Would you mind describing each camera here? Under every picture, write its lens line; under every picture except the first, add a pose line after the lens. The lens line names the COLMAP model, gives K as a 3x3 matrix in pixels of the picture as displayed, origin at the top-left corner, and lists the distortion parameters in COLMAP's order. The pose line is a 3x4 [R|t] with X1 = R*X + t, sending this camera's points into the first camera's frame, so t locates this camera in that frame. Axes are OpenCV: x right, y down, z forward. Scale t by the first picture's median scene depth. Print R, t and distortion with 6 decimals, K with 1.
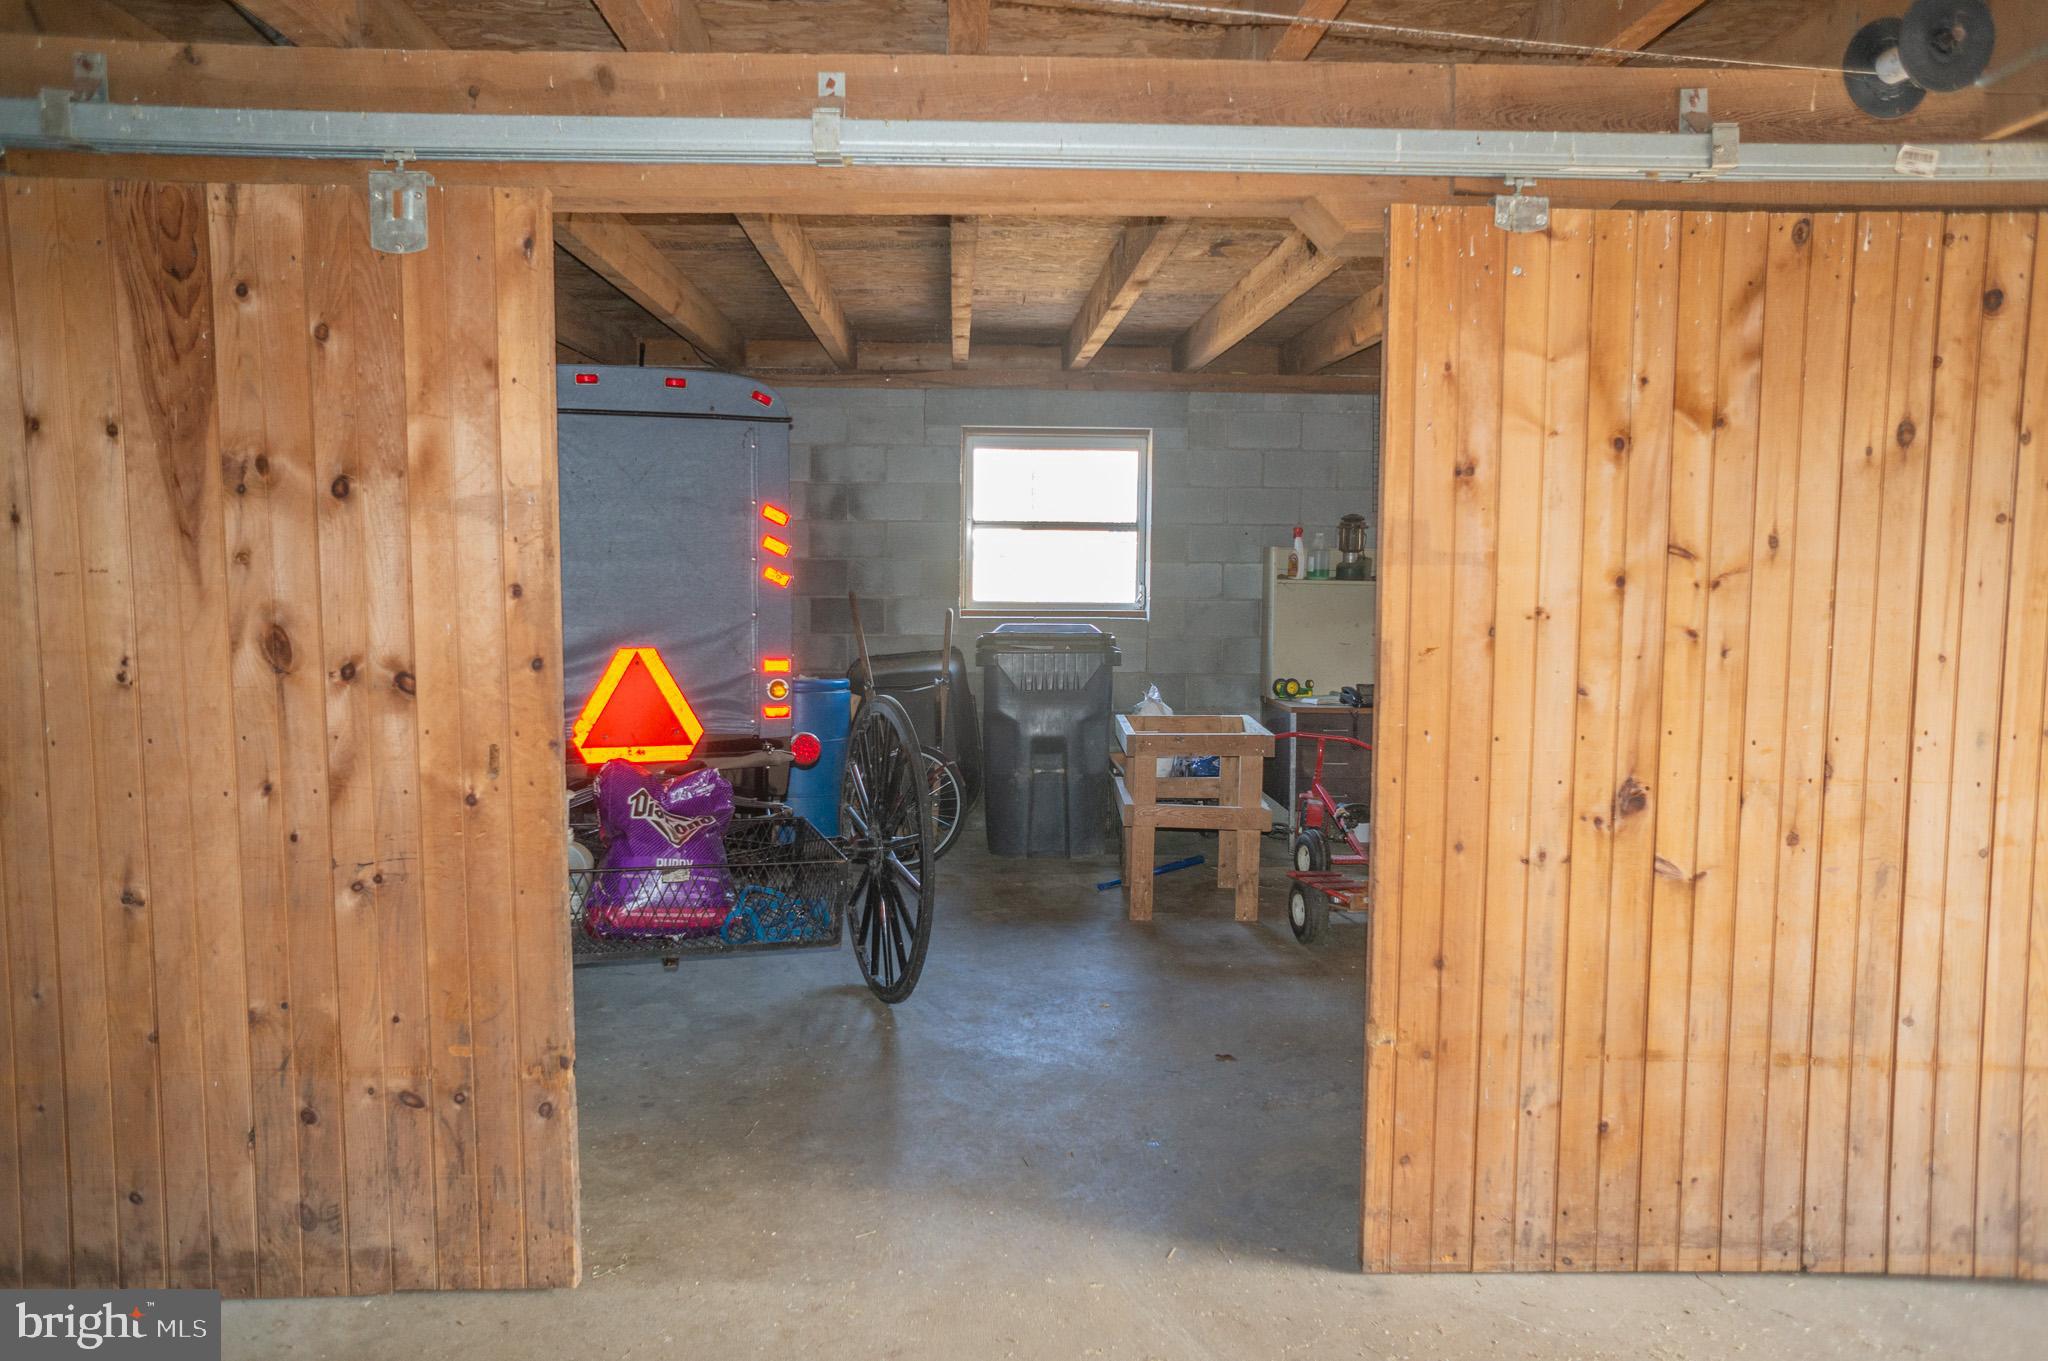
lens RADIAL K [[1390.5, 0, 1016.3], [0, 1390.5, 662.2], [0, 0, 1]] dist [-0.005537, -0.001981]
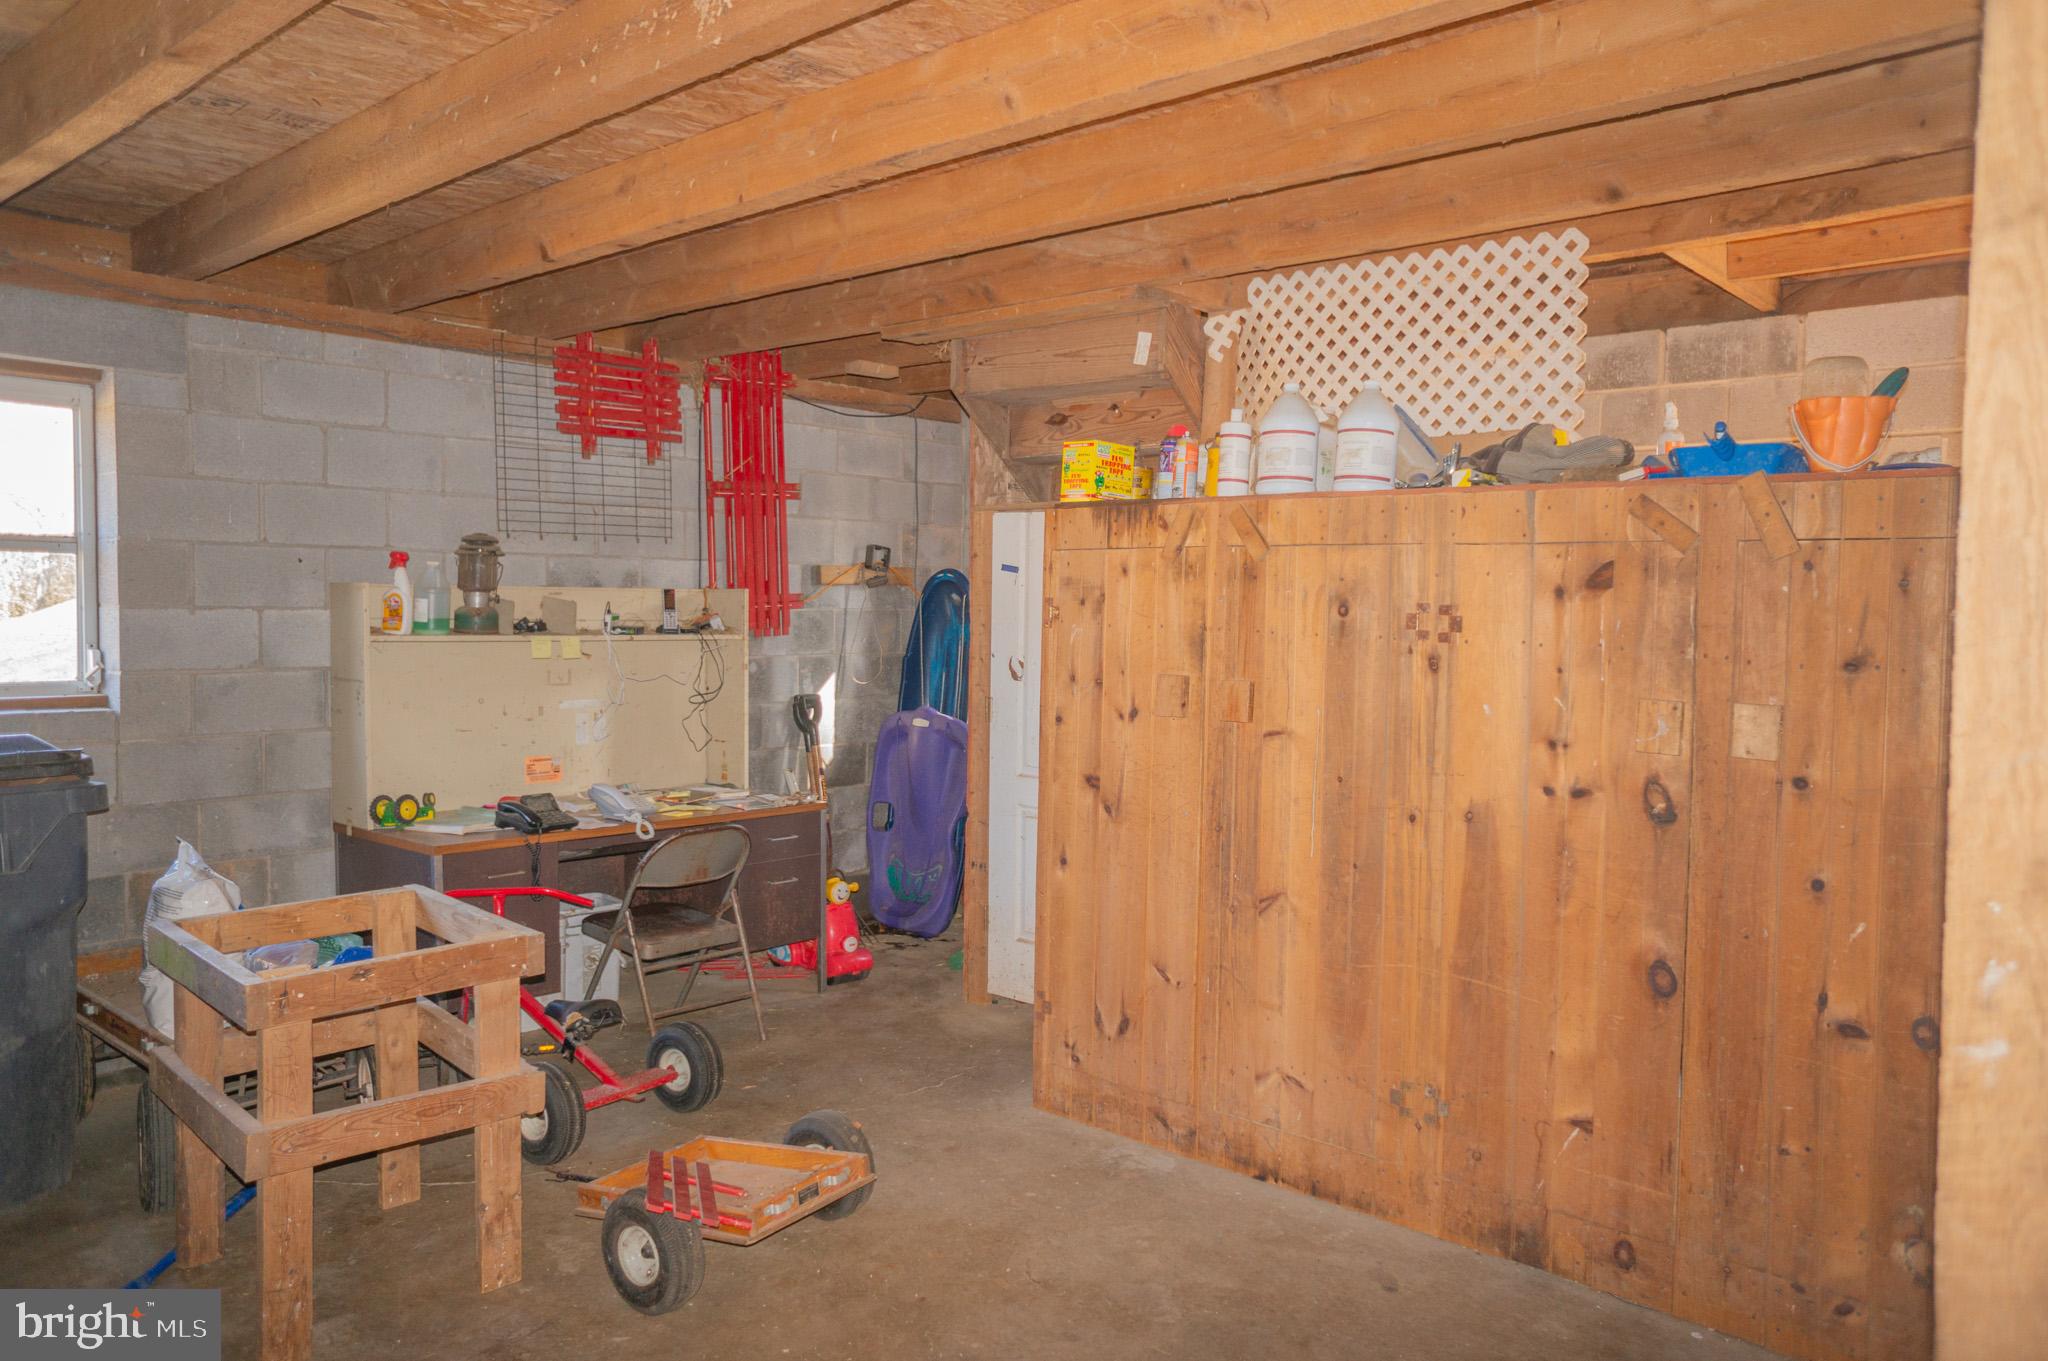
lens RADIAL K [[1390.5, 0, 1016.3], [0, 1390.5, 662.2], [0, 0, 1]] dist [-0.005537, -0.001981]
pose [[0.701735, -0.033830, 0.711634, -0.048737], [0.051398, 0.998673, -0.003208, -0.030414], [-0.710581, 0.038828, 0.702543, 0.358603]]
